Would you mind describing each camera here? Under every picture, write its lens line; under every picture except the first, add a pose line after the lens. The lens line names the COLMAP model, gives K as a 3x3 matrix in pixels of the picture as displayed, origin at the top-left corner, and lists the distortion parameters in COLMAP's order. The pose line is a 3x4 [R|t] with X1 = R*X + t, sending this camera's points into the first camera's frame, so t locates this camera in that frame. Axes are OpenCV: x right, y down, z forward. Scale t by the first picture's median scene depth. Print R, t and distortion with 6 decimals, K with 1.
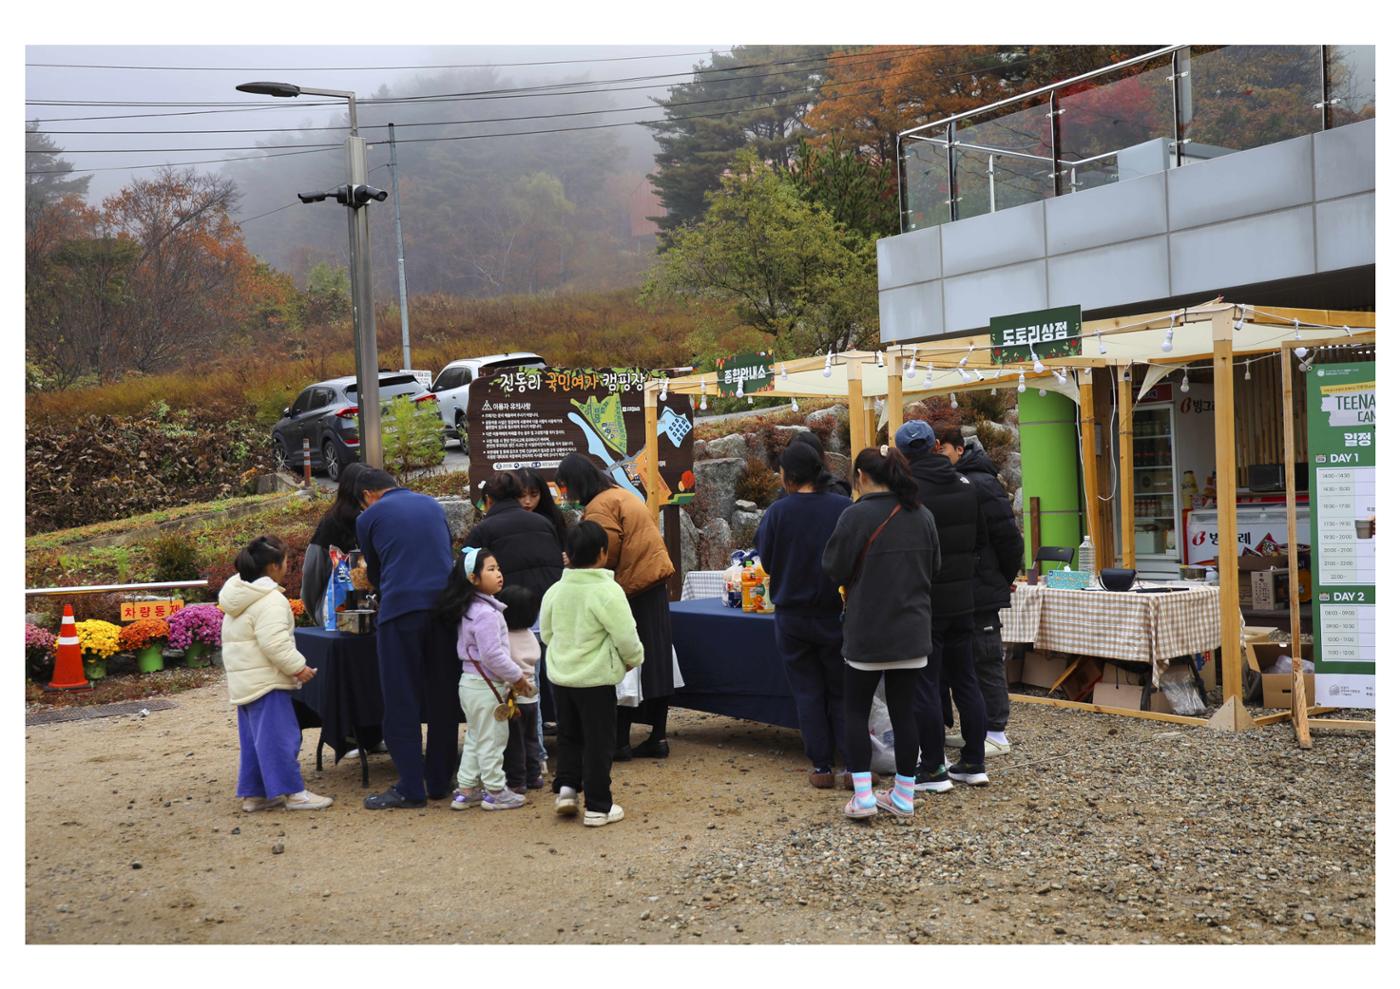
lens RADIAL K [[1552.9, 0, 669.6], [0, 1552.9, 493.5], [0, 0, 1]] dist [0.072472, 0.027212]
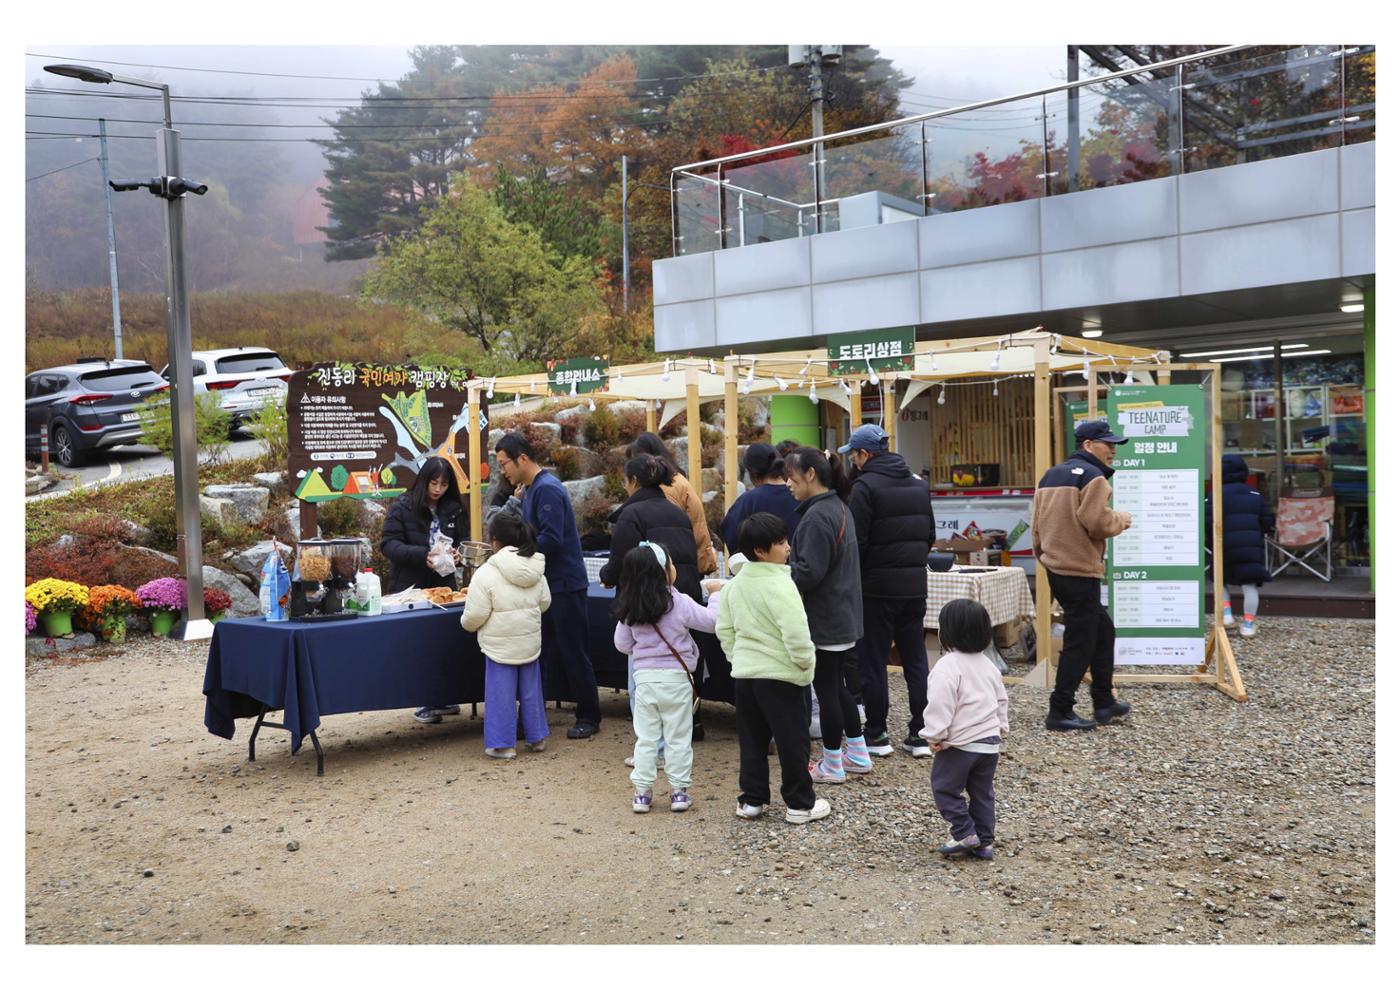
lens RADIAL K [[1348.0, 0, 712.5], [0, 1348.0, 495.4], [0, 0, 1]] dist [0.003004, 0.080182]
pose [[0.956078, 0.006410, 0.293043, -0.119389], [-0.009450, 0.999915, 0.008960, -0.001887], [-0.292961, -0.011336, 0.956057, 0.053234]]
